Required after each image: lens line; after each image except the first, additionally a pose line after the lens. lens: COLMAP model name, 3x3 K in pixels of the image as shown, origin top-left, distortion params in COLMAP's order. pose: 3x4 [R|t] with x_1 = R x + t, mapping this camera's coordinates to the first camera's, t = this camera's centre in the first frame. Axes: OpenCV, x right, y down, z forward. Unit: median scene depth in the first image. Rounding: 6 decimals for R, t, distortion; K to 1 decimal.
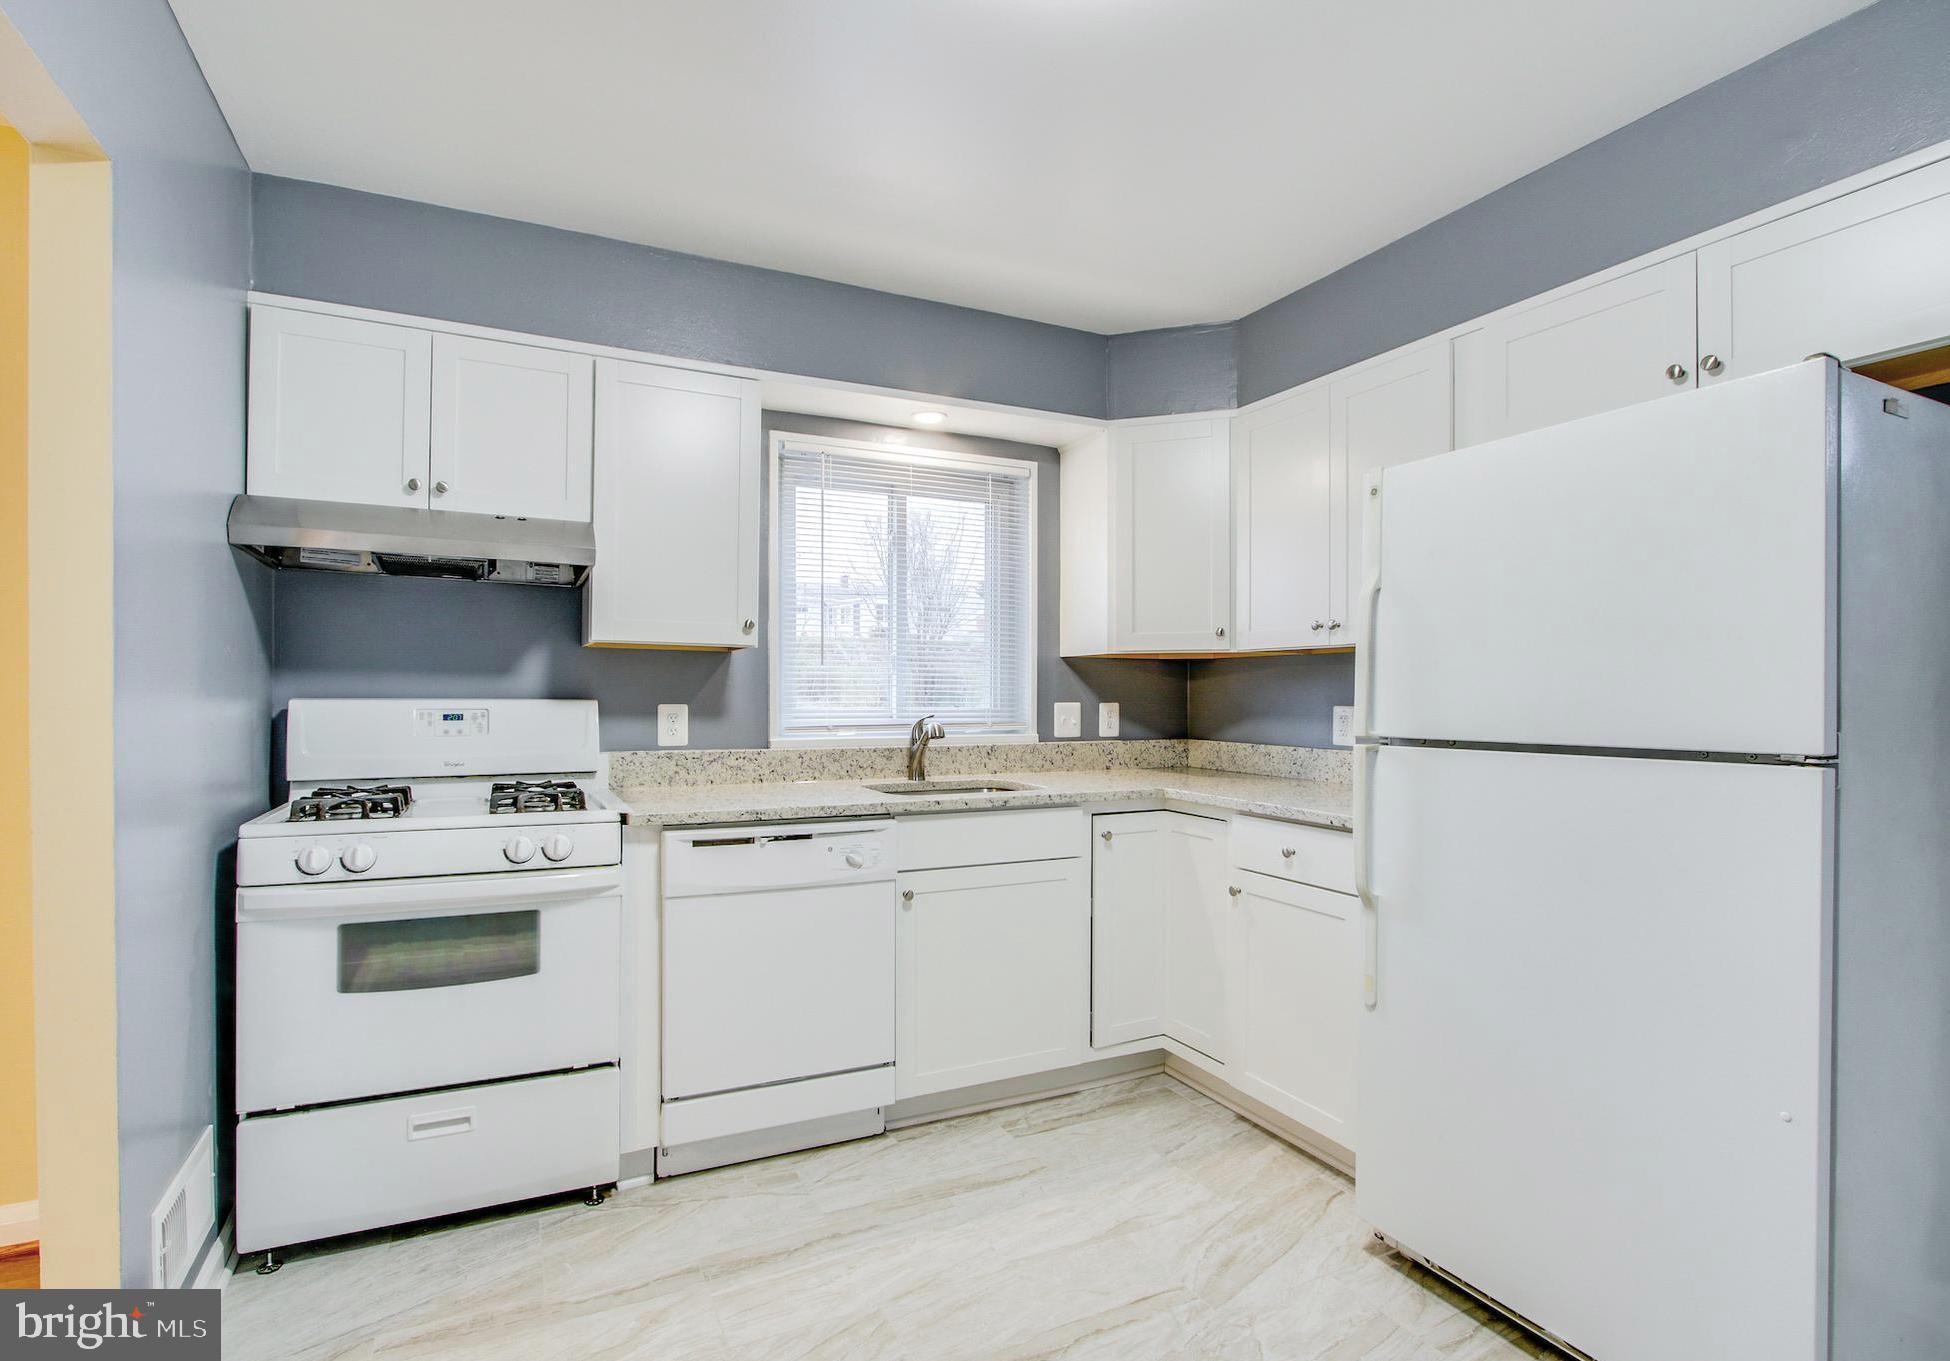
lens RADIAL K [[968.2, 0, 971.2], [0, 968.2, 688.9], [0, 0, 1]] dist [-0.007570, 0.000497]
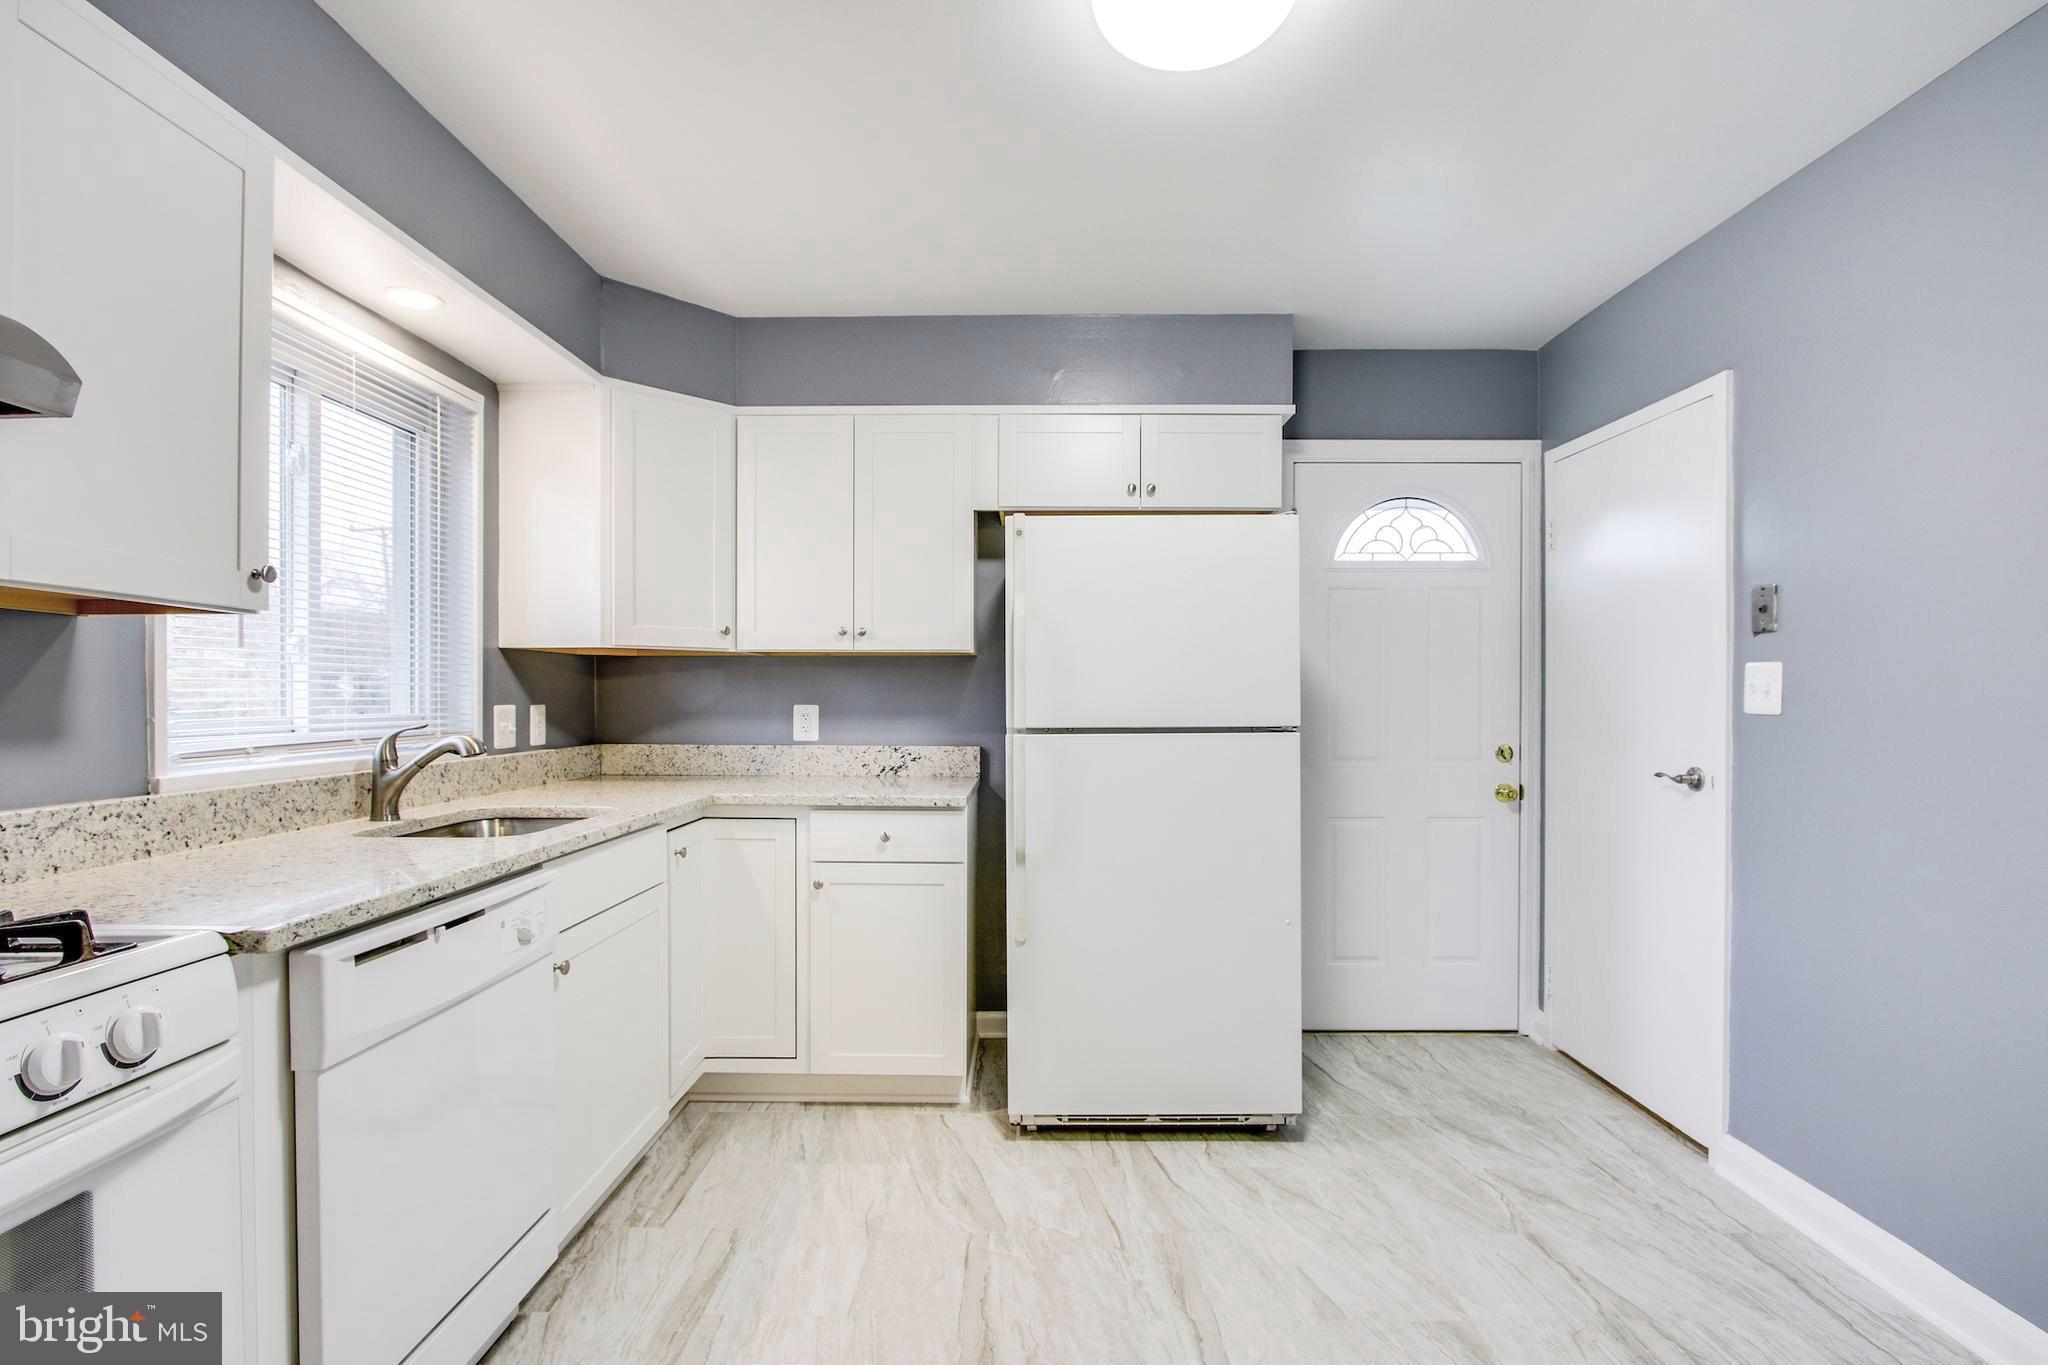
lens RADIAL K [[942.4, 0, 1025.7], [0, 942.4, 689.7], [0, 0, 1]] dist [-0.010529, 0.001768]
pose [[0.430999, 0.002792, 0.902348, -0.471914], [-0.004127, 0.999991, -0.001123, 0.000651], [-0.902343, -0.003240, 0.431006, 0.317480]]
